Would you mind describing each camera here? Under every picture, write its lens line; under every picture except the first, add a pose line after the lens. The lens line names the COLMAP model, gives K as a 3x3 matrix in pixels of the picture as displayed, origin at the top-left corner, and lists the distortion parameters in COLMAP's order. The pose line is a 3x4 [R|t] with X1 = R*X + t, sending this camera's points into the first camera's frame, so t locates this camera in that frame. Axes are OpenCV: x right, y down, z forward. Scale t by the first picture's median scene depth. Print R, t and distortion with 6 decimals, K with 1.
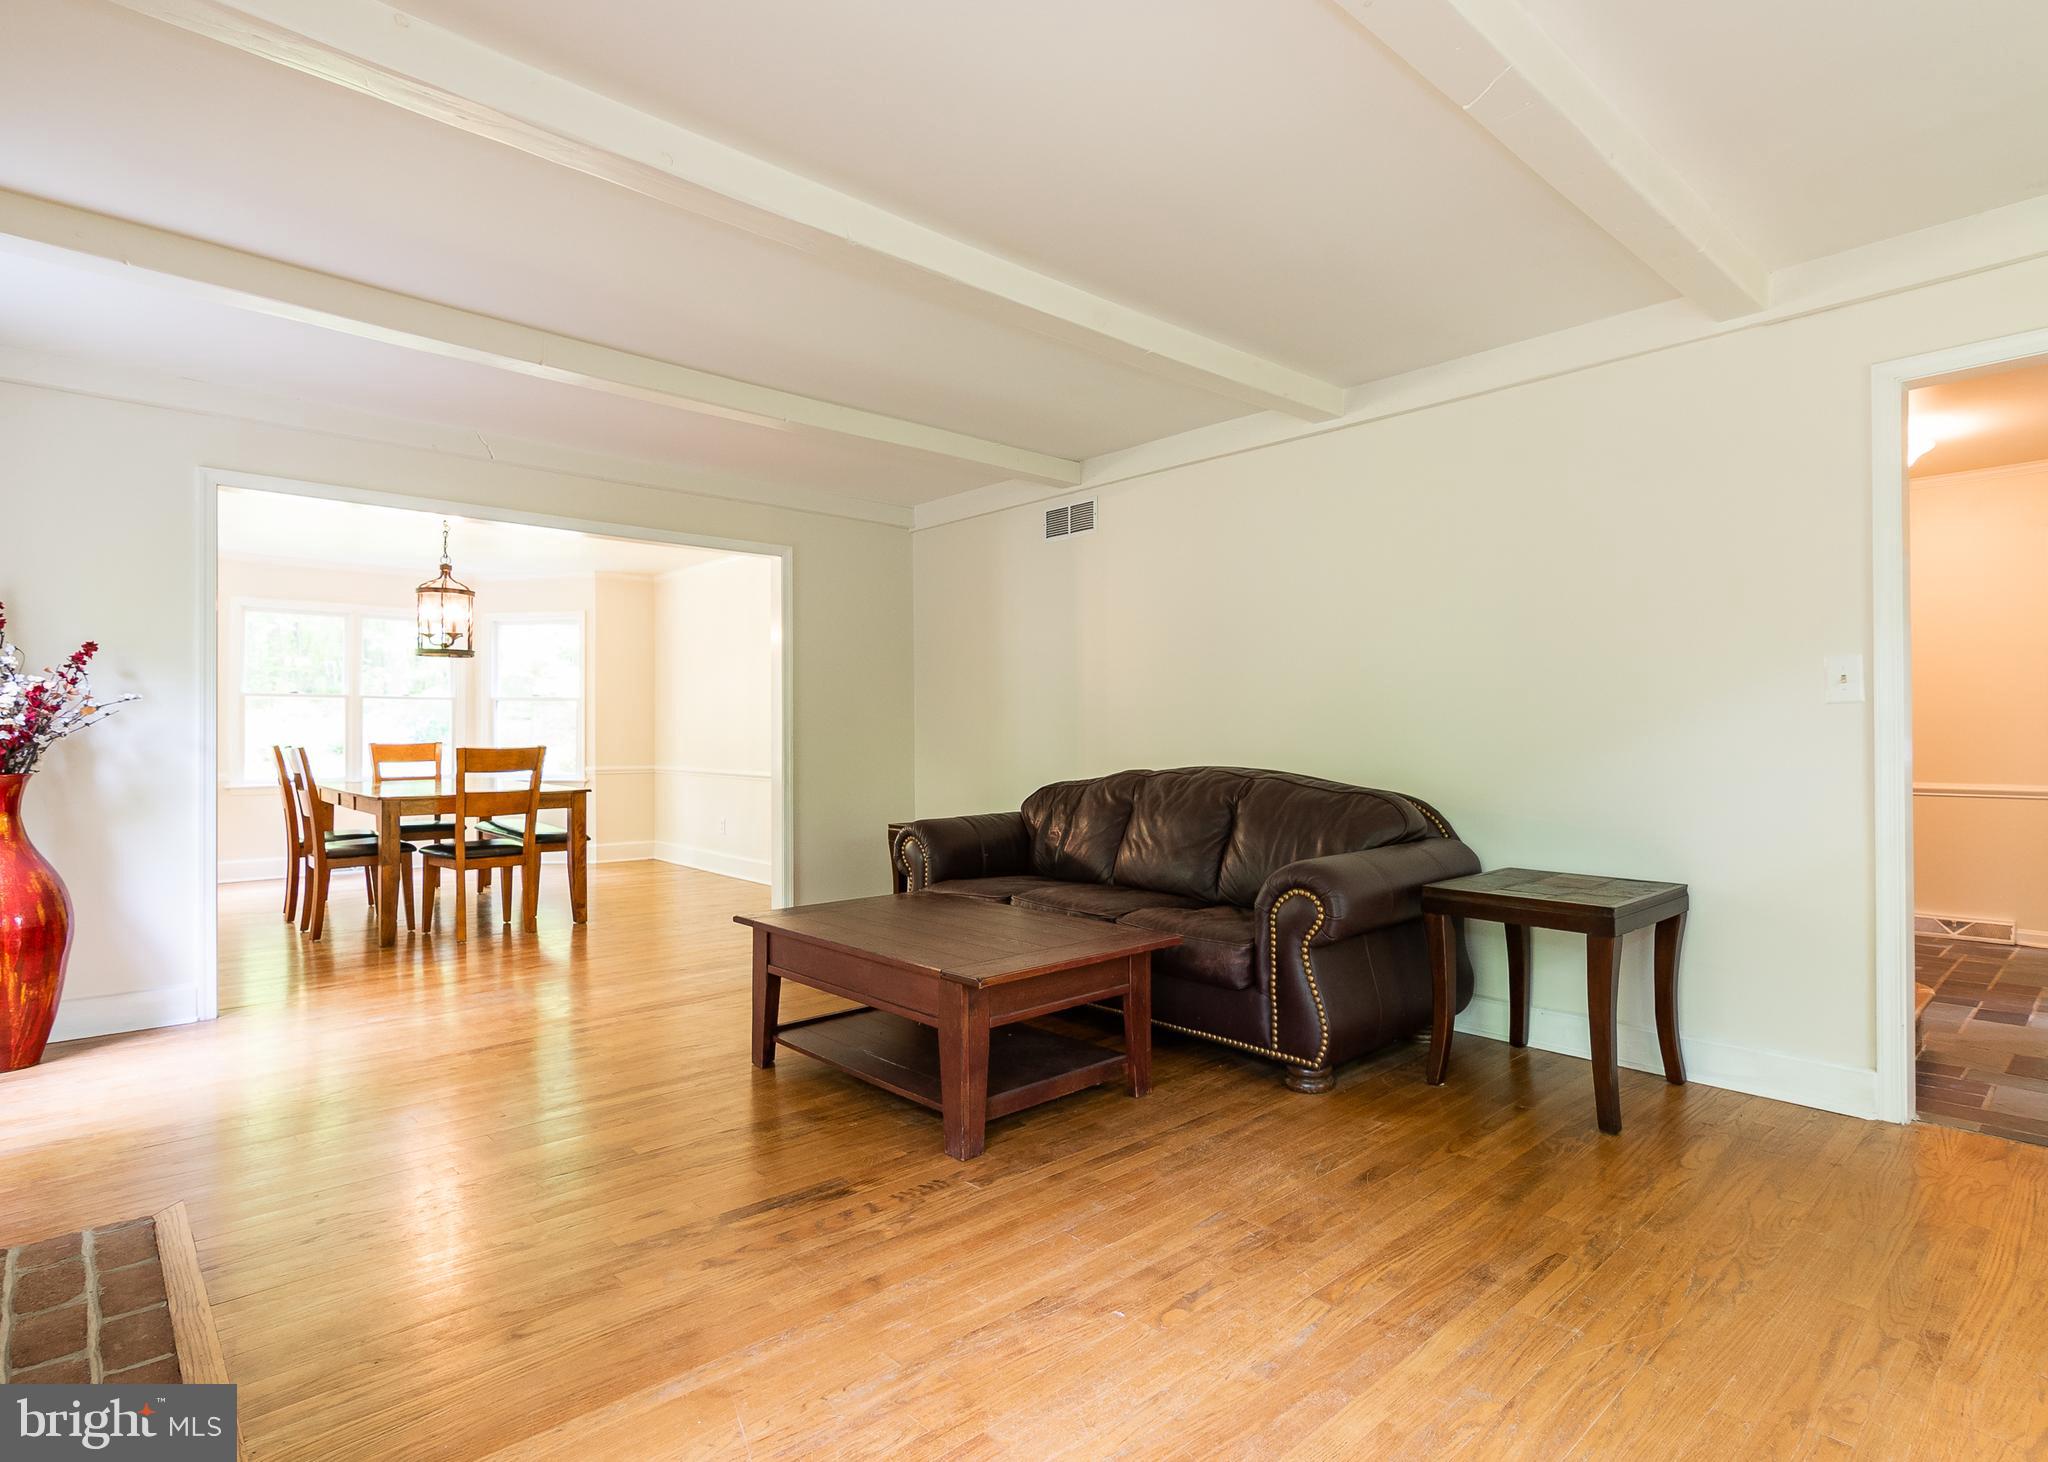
lens RADIAL K [[1036.6, 0, 1052.0], [0, 1036.6, 727.1], [0, 0, 1]] dist [-0.001902, 0.000186]
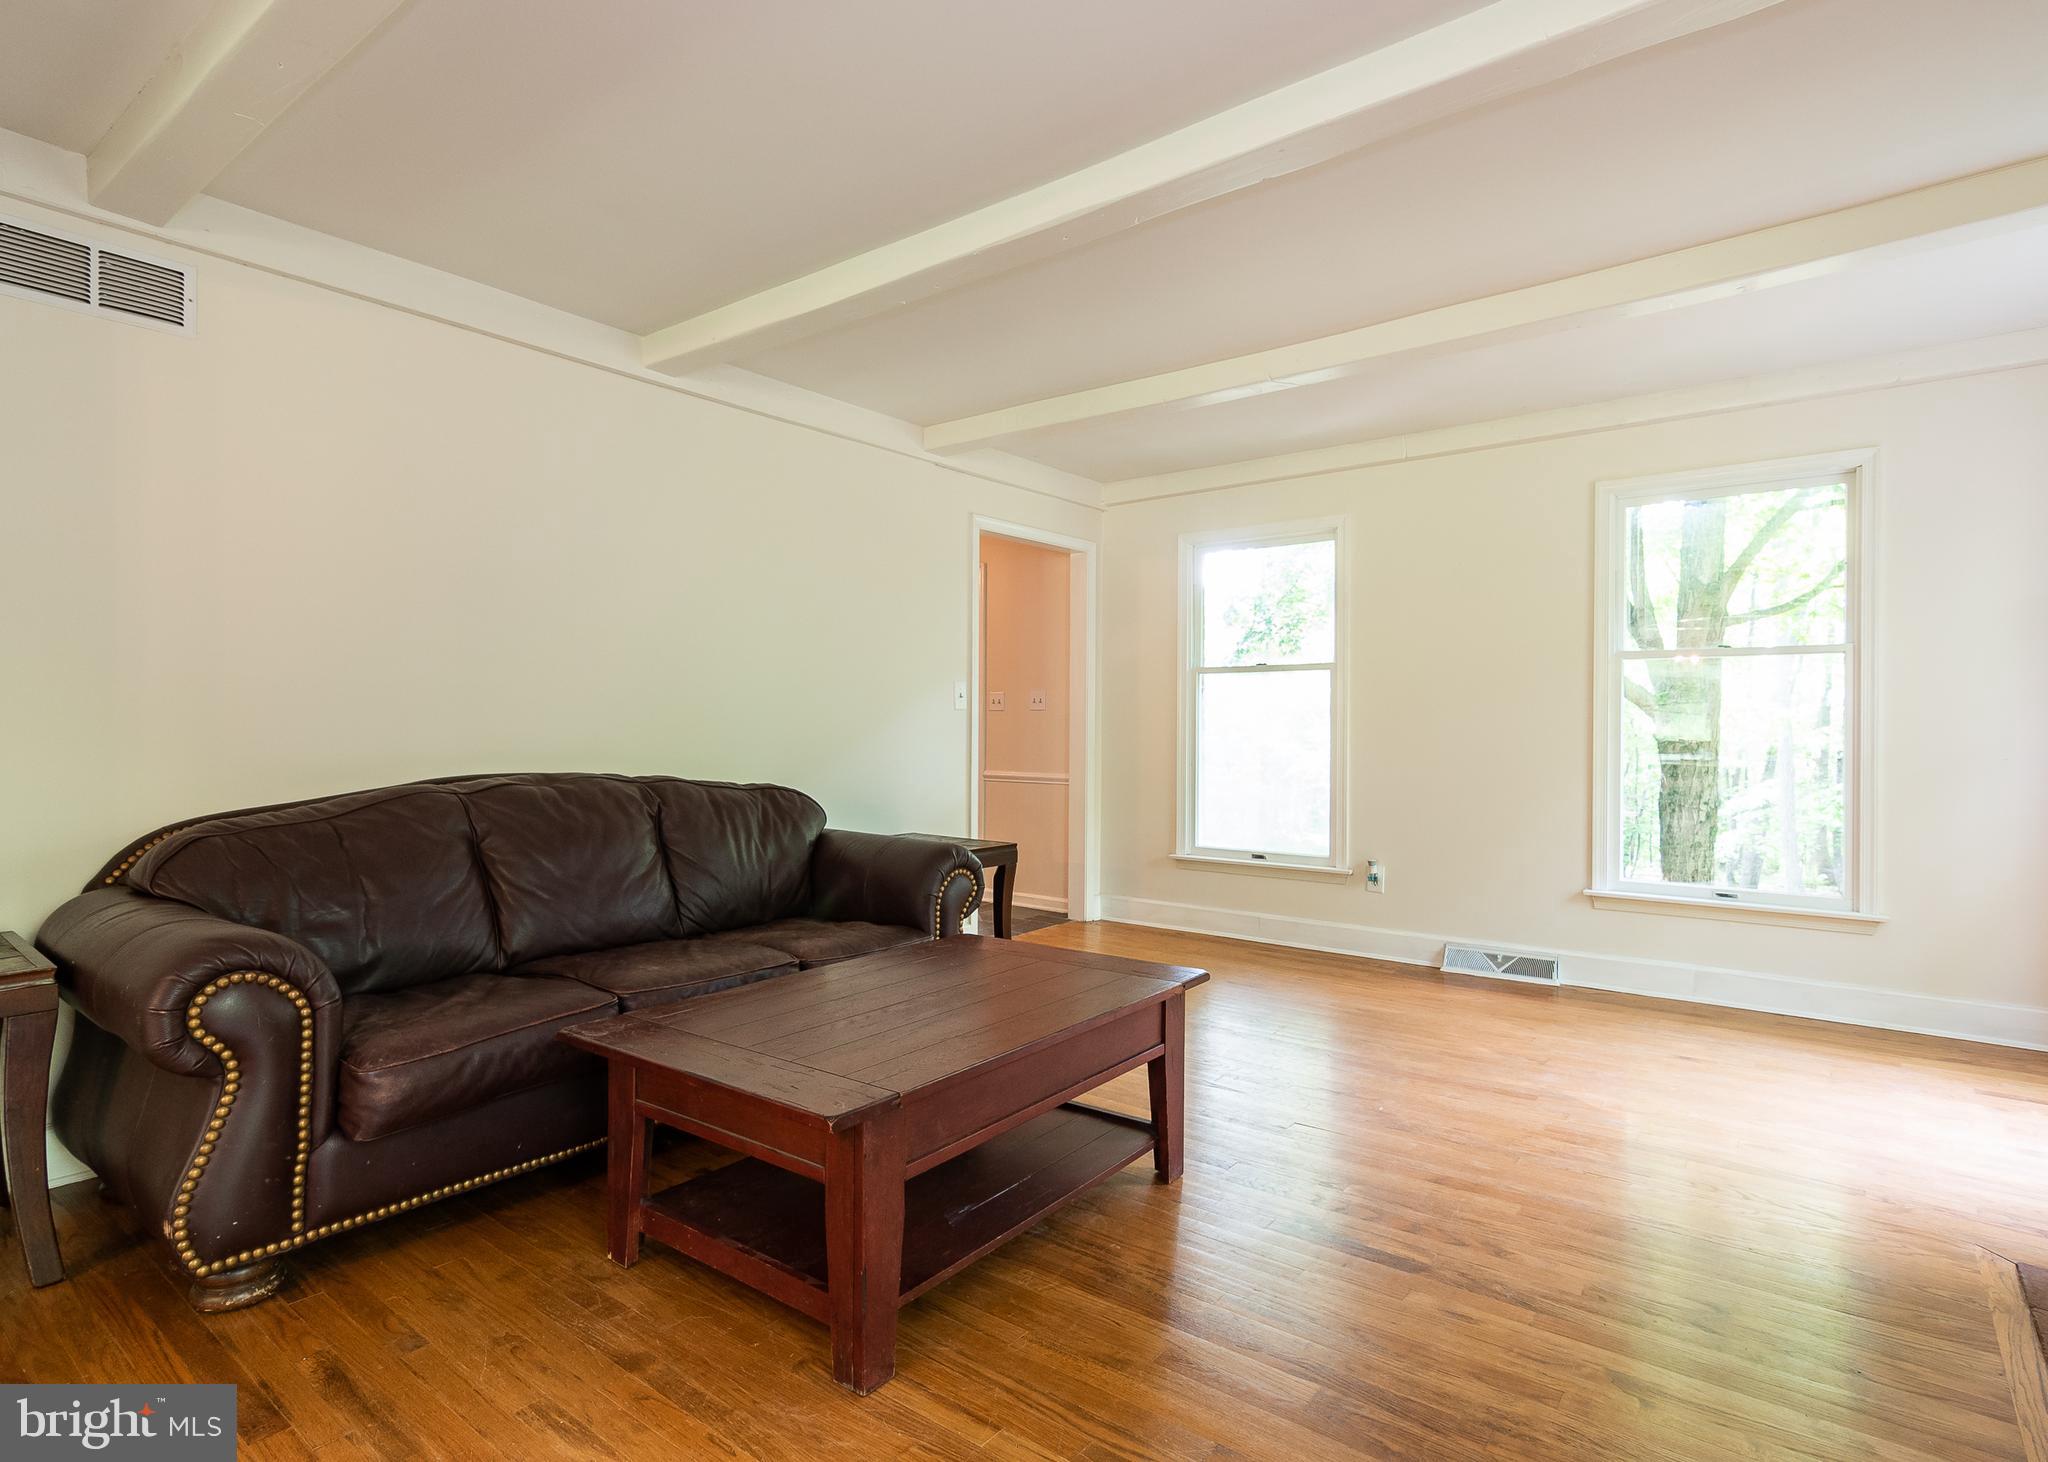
lens RADIAL K [[1056.0, 0, 1030.1], [0, 1056.0, 732.4], [0, 0, 1]] dist [0.003485, -0.000150]
pose [[-0.164756, -0.007678, 0.986304, -0.742721], [-0.004389, 0.999966, 0.007051, -0.000406], [-0.986325, -0.003167, -0.164784, 0.933316]]
